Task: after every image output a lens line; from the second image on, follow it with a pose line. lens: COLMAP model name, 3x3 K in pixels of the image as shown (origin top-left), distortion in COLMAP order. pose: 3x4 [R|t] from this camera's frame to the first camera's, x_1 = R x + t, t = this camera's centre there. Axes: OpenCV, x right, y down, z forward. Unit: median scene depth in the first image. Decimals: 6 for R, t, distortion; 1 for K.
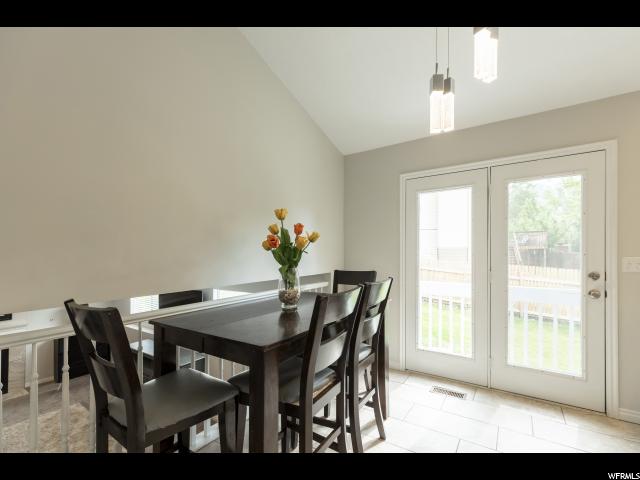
lens RADIAL K [[283.0, 0, 327.7], [0, 283.0, 241.5], [0, 0, 1]] dist [0.001889, -0.000055]
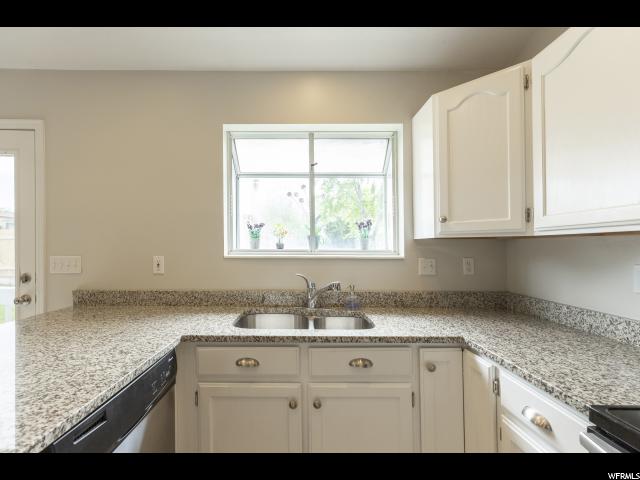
lens RADIAL K [[291.2, 0, 298.0], [0, 291.2, 250.4], [0, 0, 1]] dist [0.004317, 0.000487]
pose [[0.815301, 0.006731, 0.578999, 1.091401], [-0.026658, 0.999308, 0.025921, -0.006600], [-0.578424, -0.036568, 0.814916, -0.180301]]
